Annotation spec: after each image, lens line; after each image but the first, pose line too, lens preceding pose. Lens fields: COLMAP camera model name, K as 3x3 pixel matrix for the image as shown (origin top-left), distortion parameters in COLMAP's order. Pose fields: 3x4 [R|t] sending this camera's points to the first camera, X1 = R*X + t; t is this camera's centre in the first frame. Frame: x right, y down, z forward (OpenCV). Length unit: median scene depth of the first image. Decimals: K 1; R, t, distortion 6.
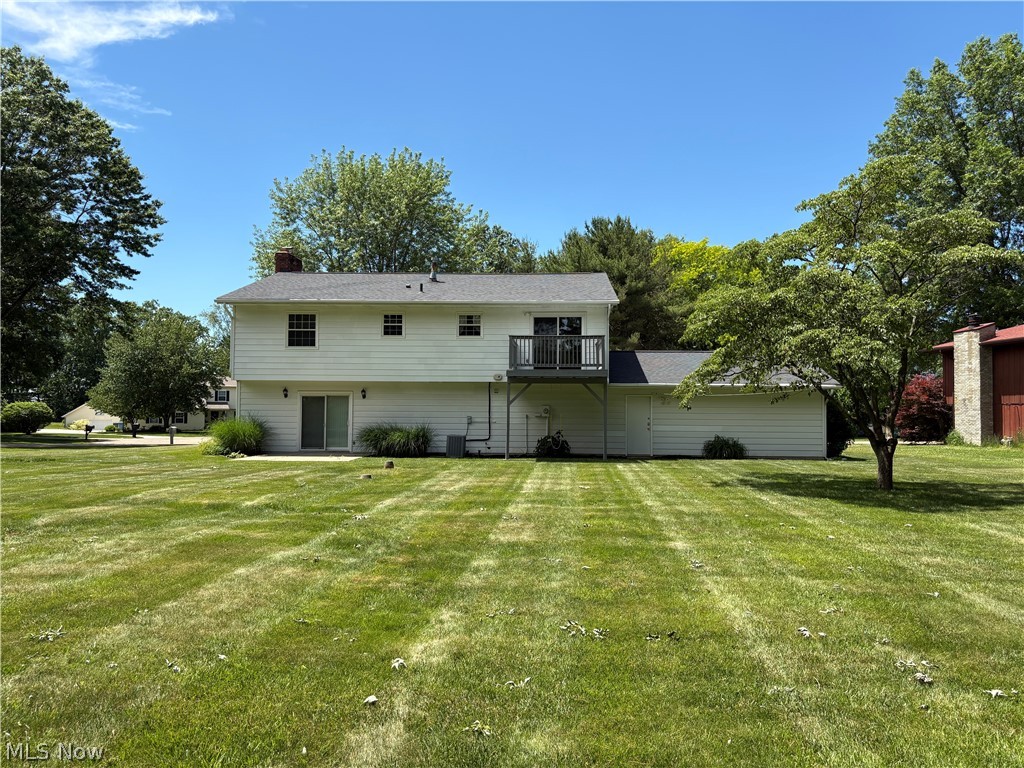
lens RADIAL K [[772.6, 0, 512.6], [0, 772.6, 384.4], [0, 0, 1]] dist [0.068868, -0.074472]
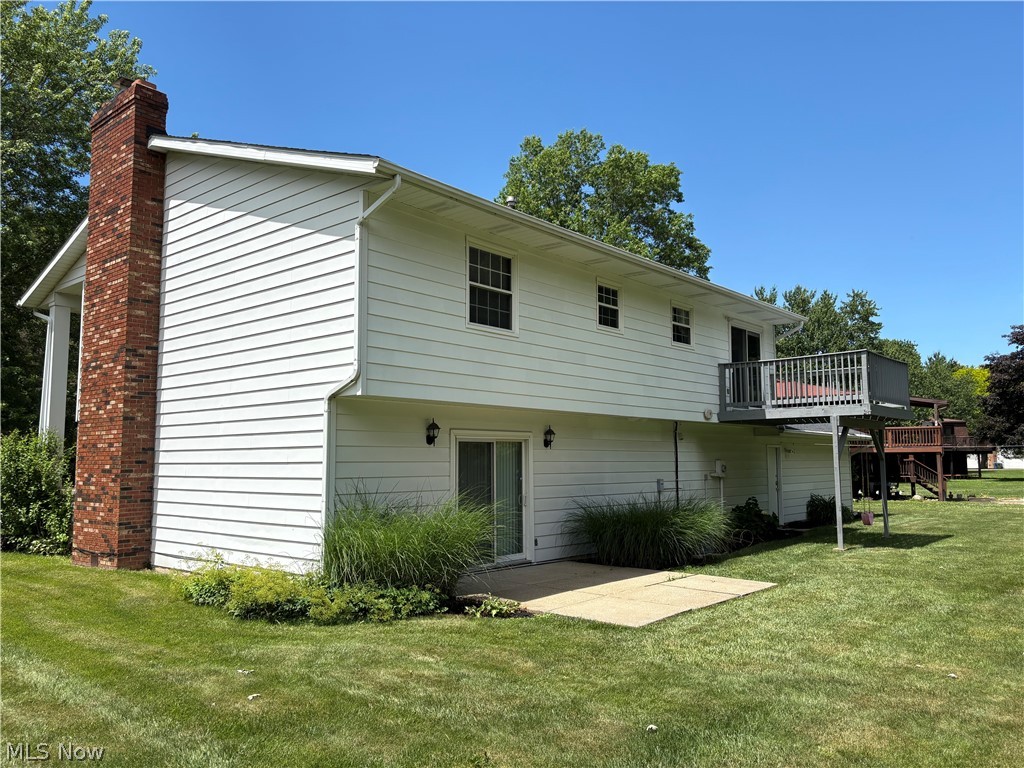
lens RADIAL K [[772.6, 0, 514.1], [0, 772.6, 386.6], [0, 0, 1]] dist [0.068868, -0.074472]
pose [[0.614856, 0.065221, 0.785938, -0.600395], [-0.019936, 0.997541, -0.067184, 0.013072], [-0.788387, 0.025640, 0.614645, 0.730183]]
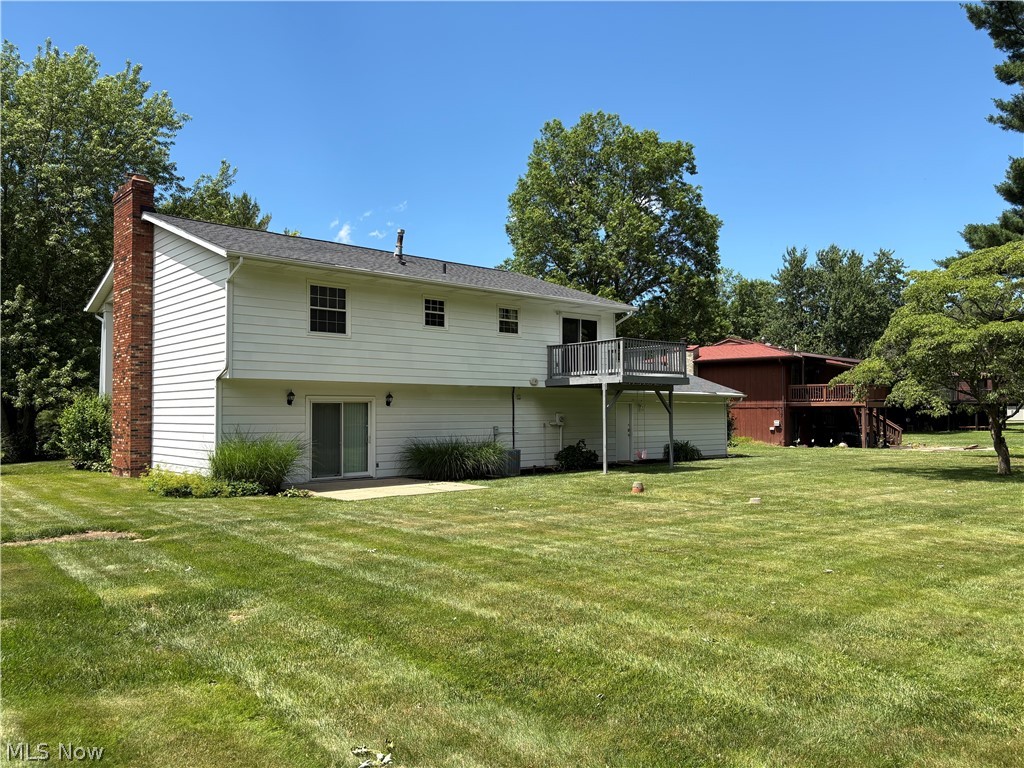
lens RADIAL K [[772.6, 0, 520.4], [0, 772.6, 391.4], [0, 0, 1]] dist [0.068868, -0.074472]
pose [[0.714231, 0.010545, 0.699830, -0.642816], [-0.017285, 0.999847, 0.002574, -0.000444], [-0.699696, -0.013935, 0.714305, 0.374117]]
